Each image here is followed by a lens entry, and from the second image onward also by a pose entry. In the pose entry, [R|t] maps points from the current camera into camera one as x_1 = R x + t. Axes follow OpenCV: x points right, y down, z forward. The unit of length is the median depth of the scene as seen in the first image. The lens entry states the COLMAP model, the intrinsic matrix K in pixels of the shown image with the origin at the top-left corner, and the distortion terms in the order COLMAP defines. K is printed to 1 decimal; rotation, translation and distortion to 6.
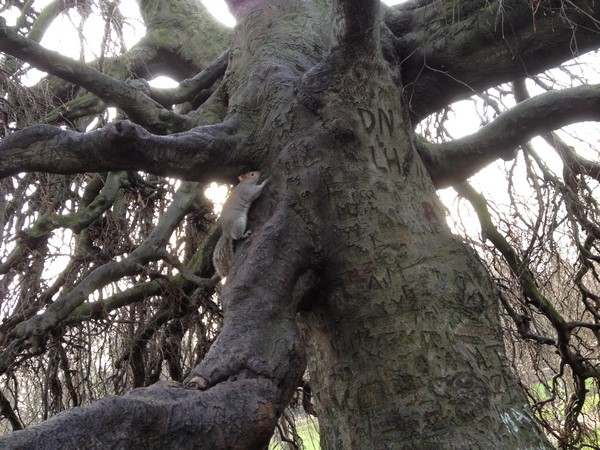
lens RADIAL K [[560.7, 0, 307.2], [0, 560.7, 221.1], [0, 0, 1]] dist [0.035824, 0.000000]
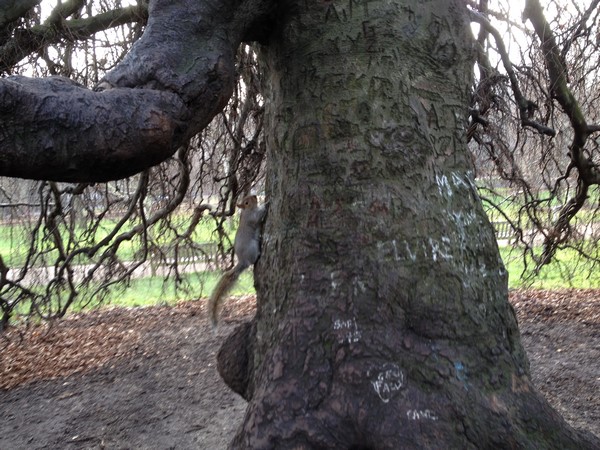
lens RADIAL K [[560.7, 0, 291.2], [0, 560.7, 228.8], [0, 0, 1]] dist [0.035824, 0.000000]
pose [[0.987811, 0.150297, -0.040509, 0.145450], [-0.121561, 0.907386, 0.402335, 0.070987], [0.097227, -0.392507, 0.914596, 0.079688]]
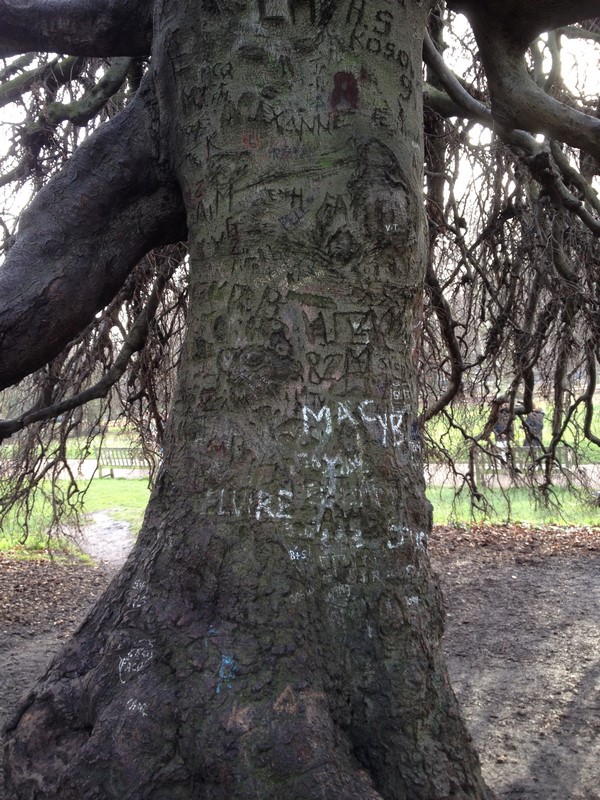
lens RADIAL K [[747.6, 0, 300.4], [0, 747.6, 403.1], [0, 0, 1]] dist [0.035824, 0.000000]
pose [[0.823936, 0.175590, -0.538793, 0.799885], [0.065308, 0.915026, 0.398073, -0.039889], [0.562907, -0.363174, 0.742455, 0.274019]]
